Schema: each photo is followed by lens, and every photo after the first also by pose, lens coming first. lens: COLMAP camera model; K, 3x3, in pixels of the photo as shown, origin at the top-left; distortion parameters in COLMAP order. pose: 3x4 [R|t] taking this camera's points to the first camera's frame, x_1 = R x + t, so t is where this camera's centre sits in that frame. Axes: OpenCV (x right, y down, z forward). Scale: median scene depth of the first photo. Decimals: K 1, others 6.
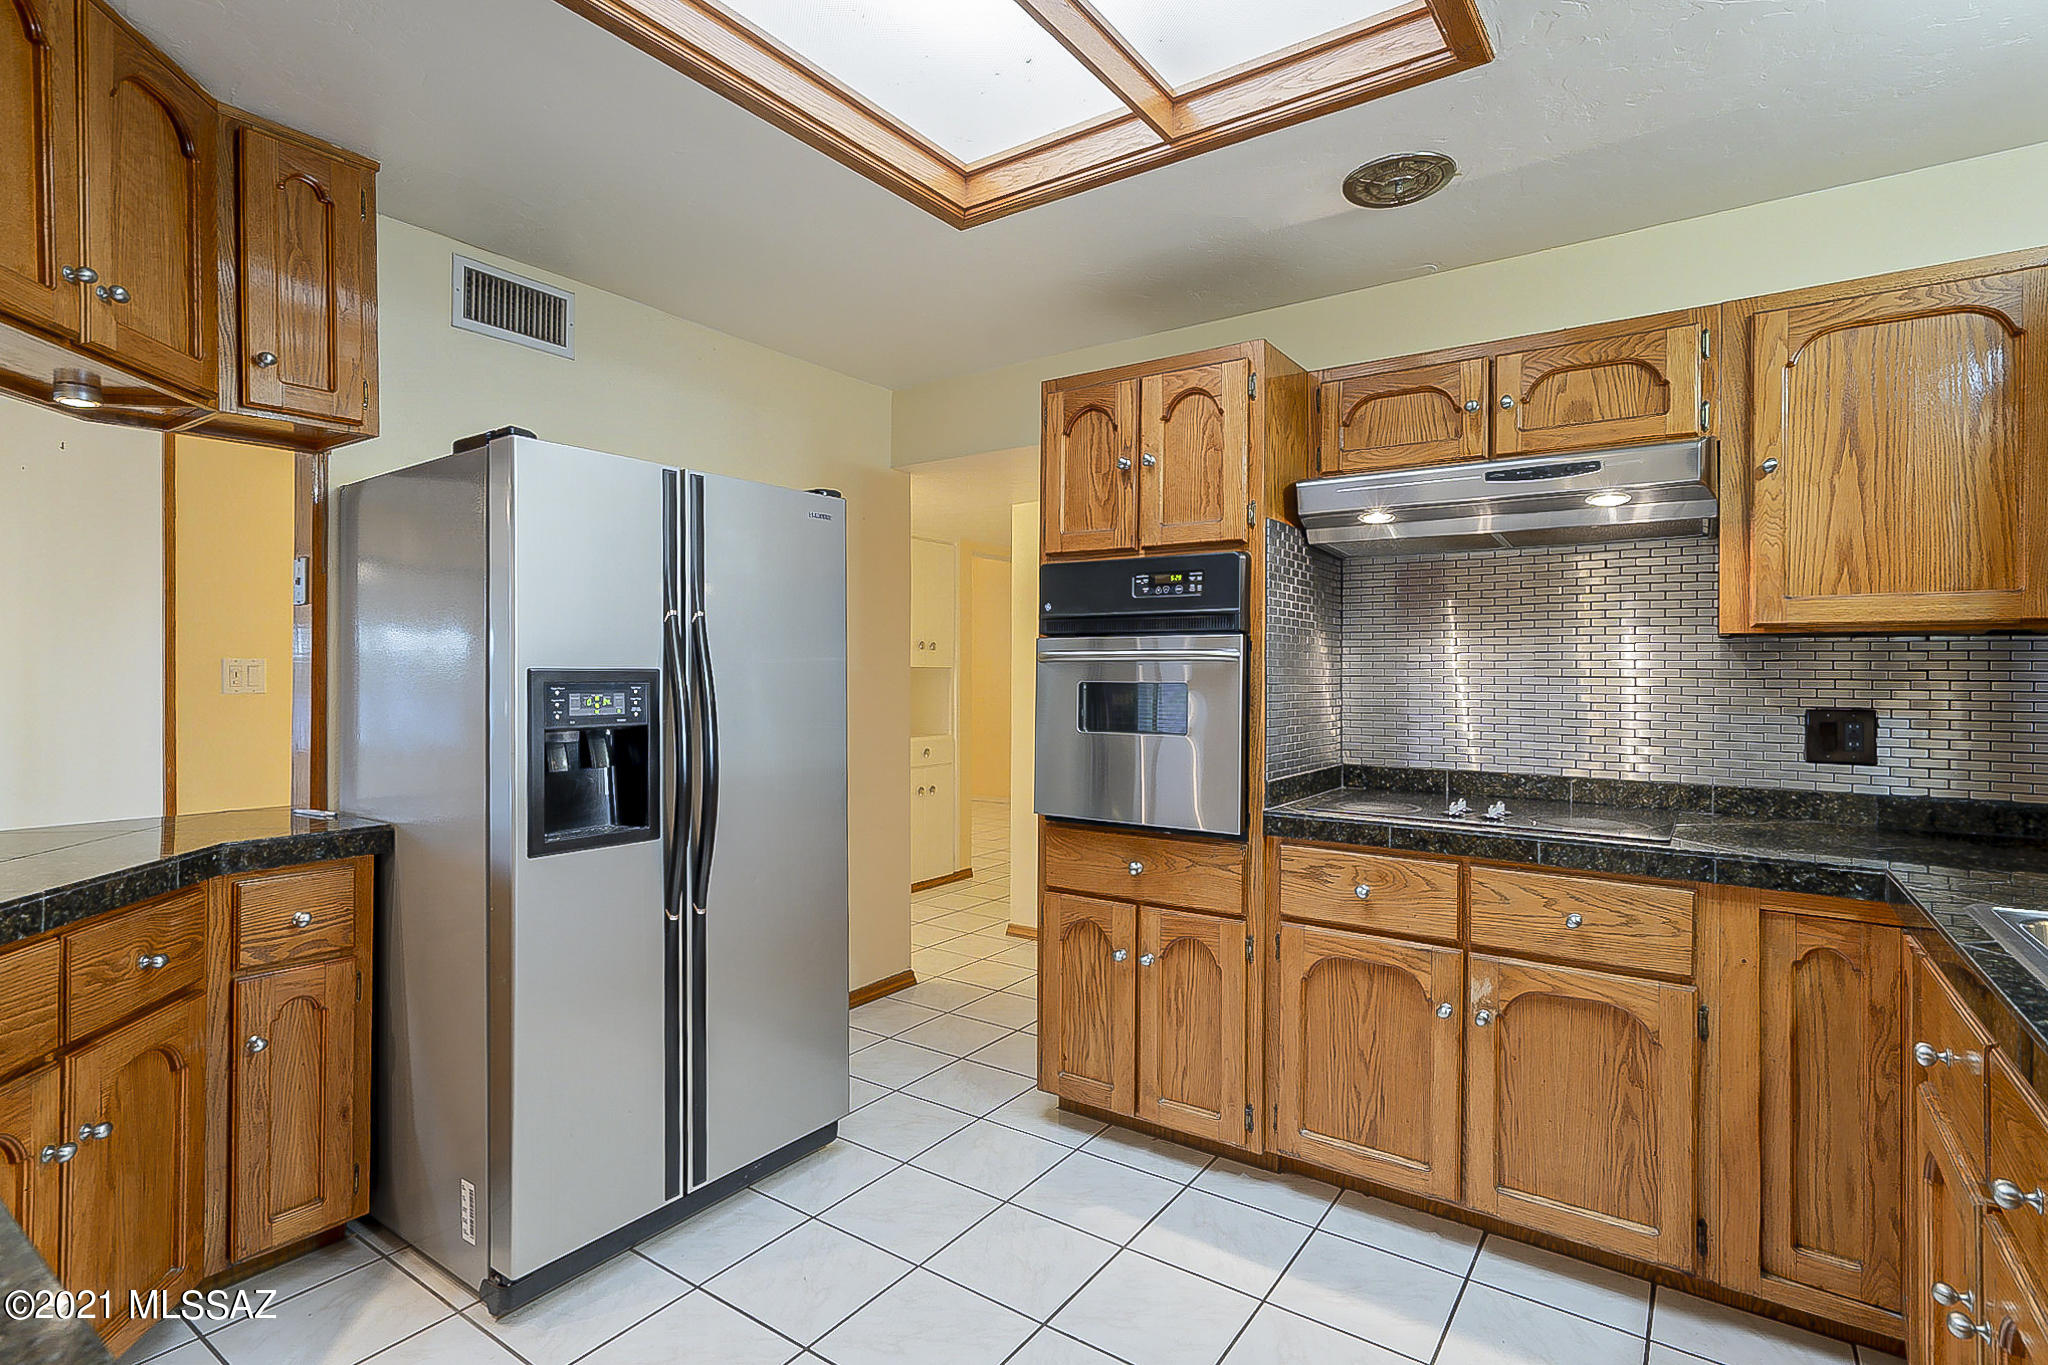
lens RADIAL K [[995.5, 0, 1017.5], [0, 995.5, 668.1], [0, 0, 1]] dist [0.001194, 0.000473]
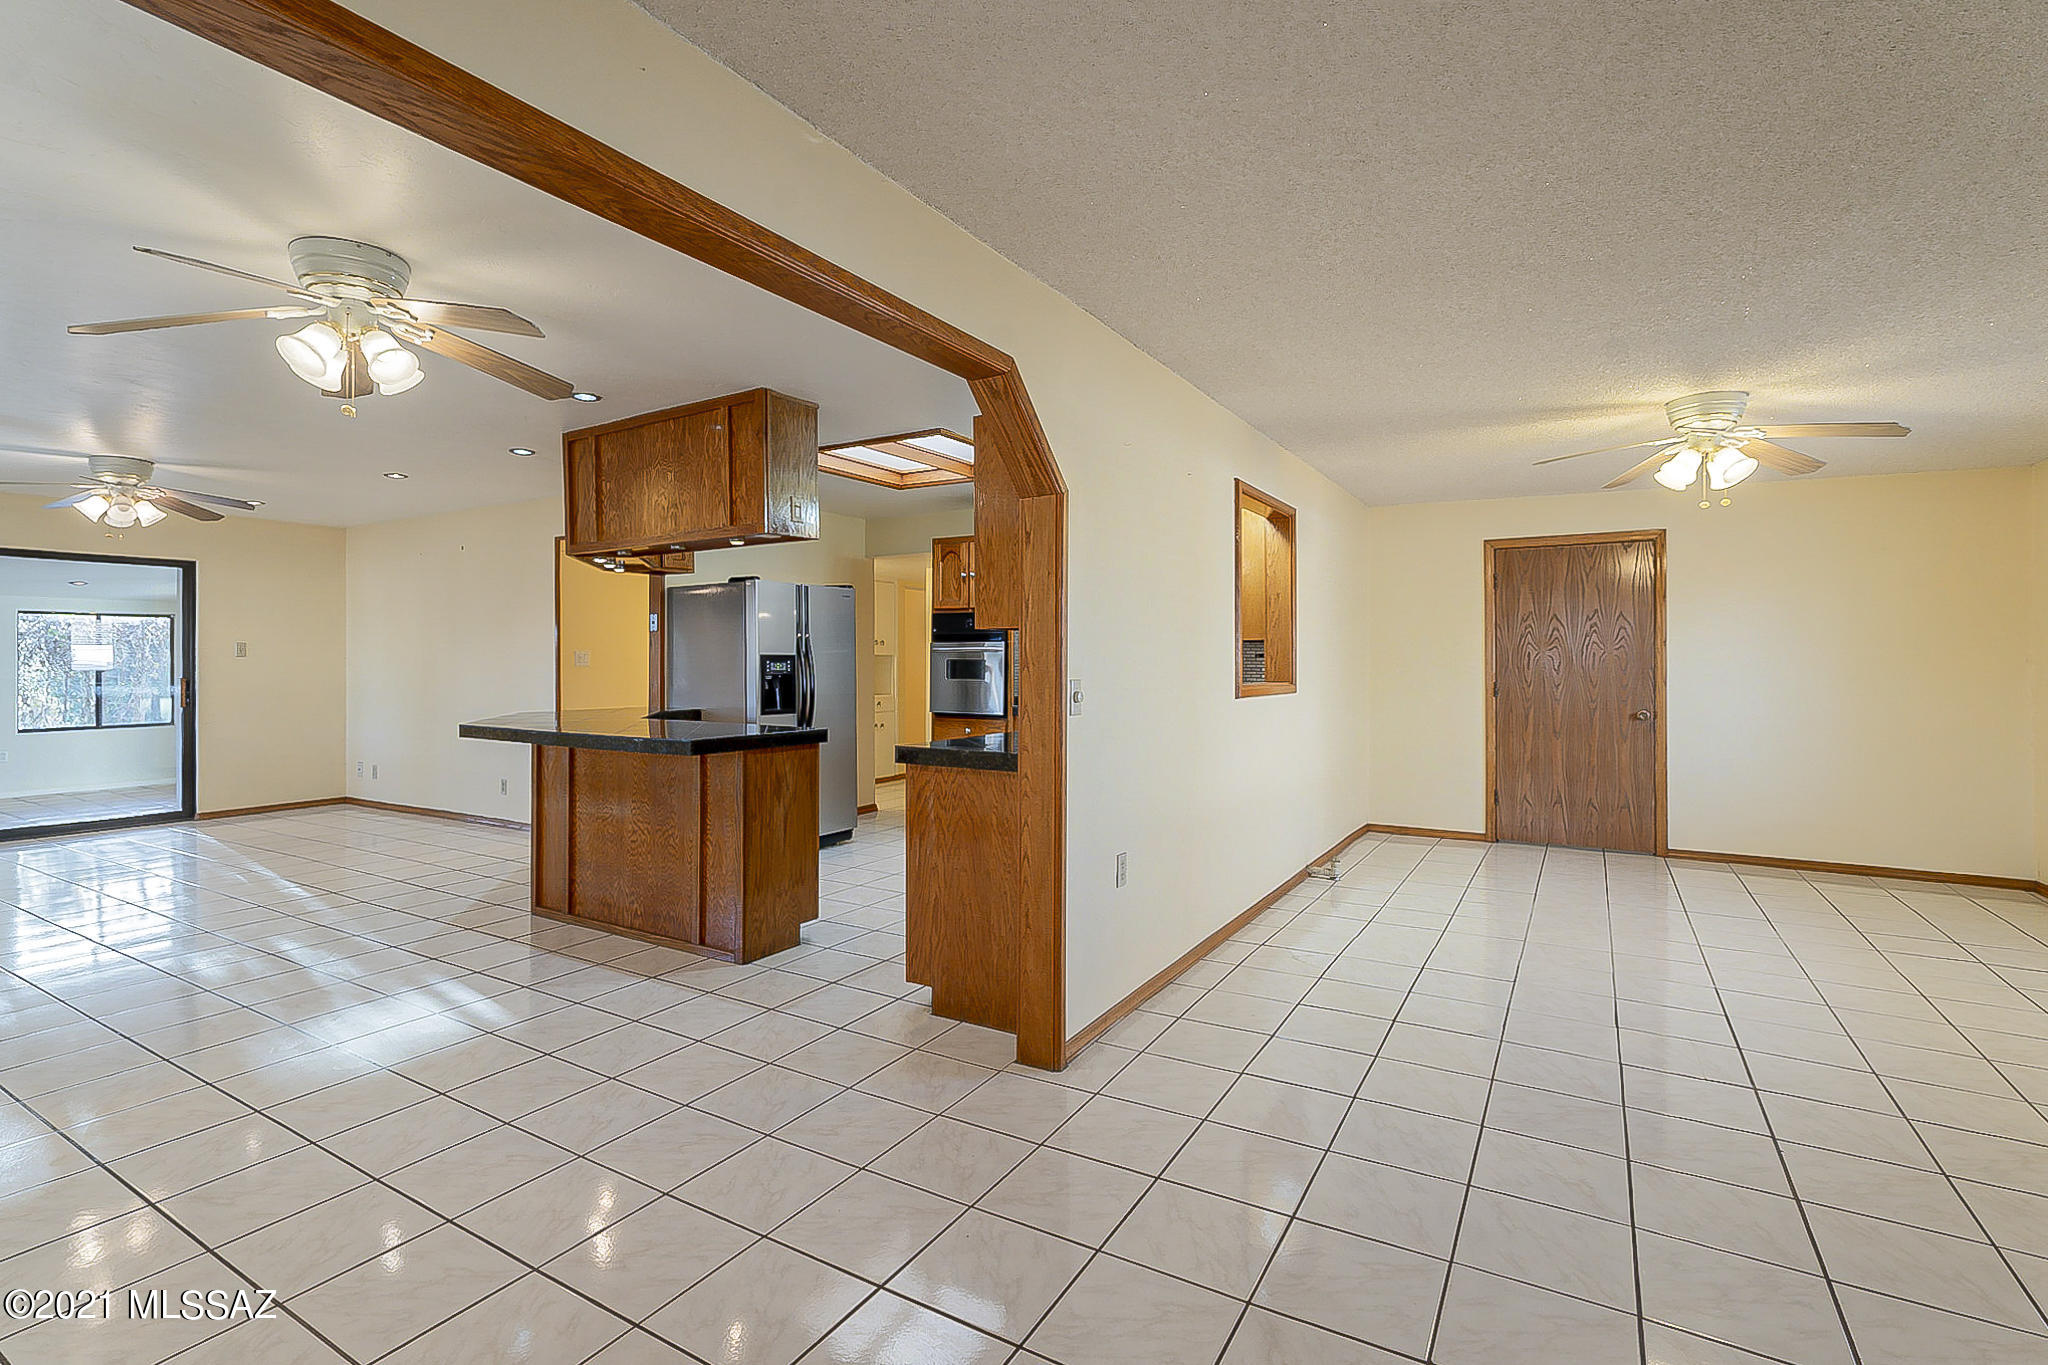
lens RADIAL K [[948.1, 0, 1014.9], [0, 948.1, 661.8], [0, 0, 1]] dist [-0.002552, -0.000718]
pose [[0.997680, -0.003436, 0.067987, 0.078240], [0.003120, 0.999984, 0.004750, 0.009457], [-0.068002, -0.004527, 0.997675, -1.587620]]
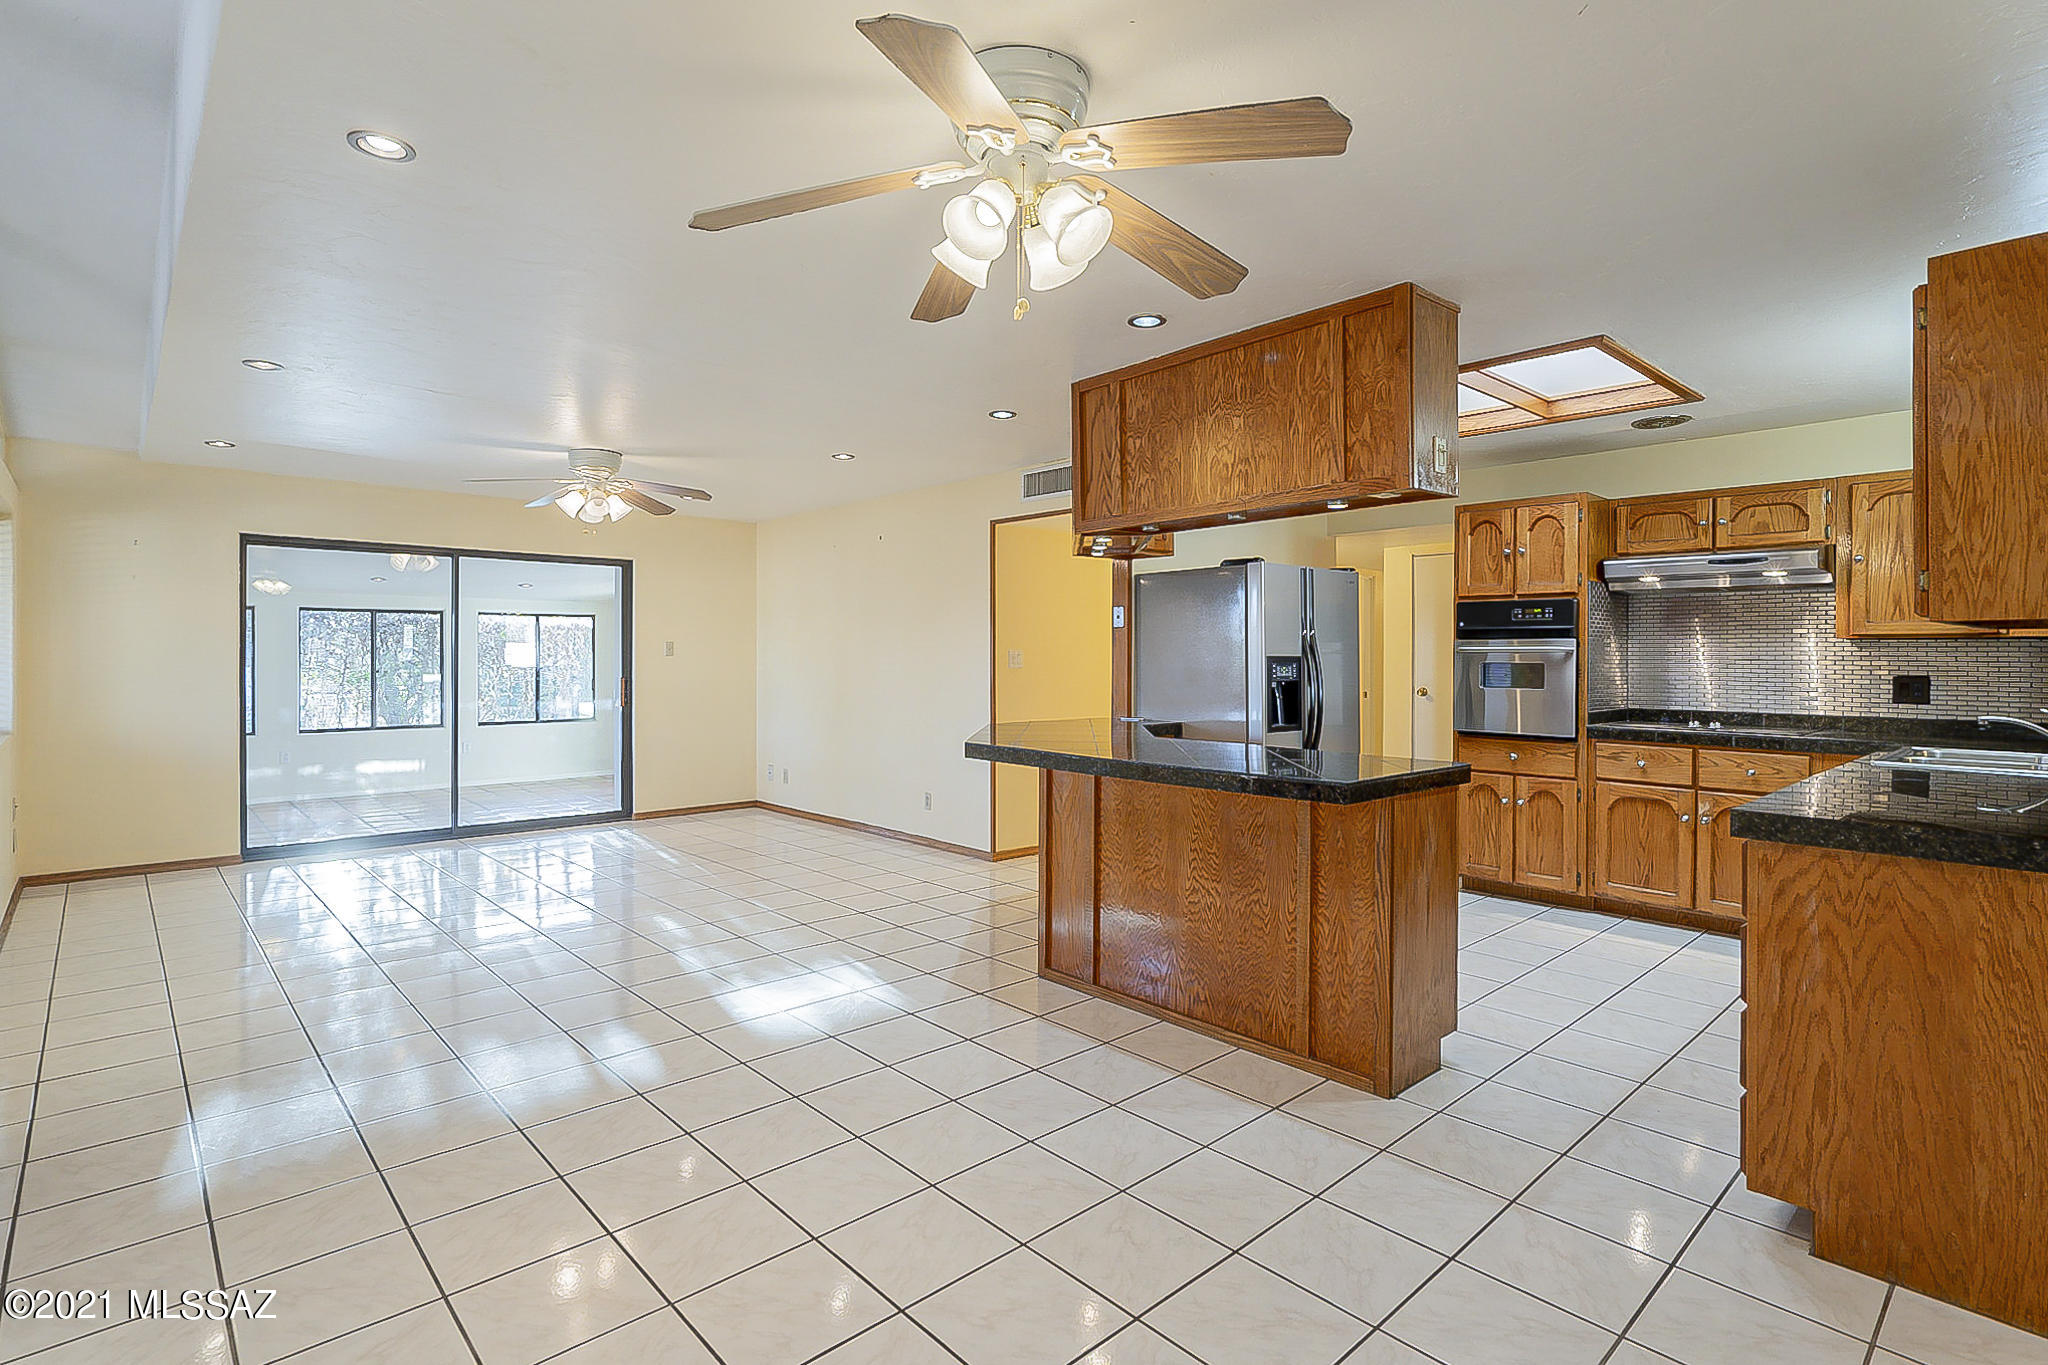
lens RADIAL K [[995.5, 0, 1022.6], [0, 995.5, 656.6], [0, 0, 1]] dist [0.001194, 0.000473]
pose [[0.976607, -0.000611, -0.215033, -0.435940], [0.000981, 0.999998, 0.001615, -0.002339], [0.215031, -0.001788, 0.976606, -1.218113]]
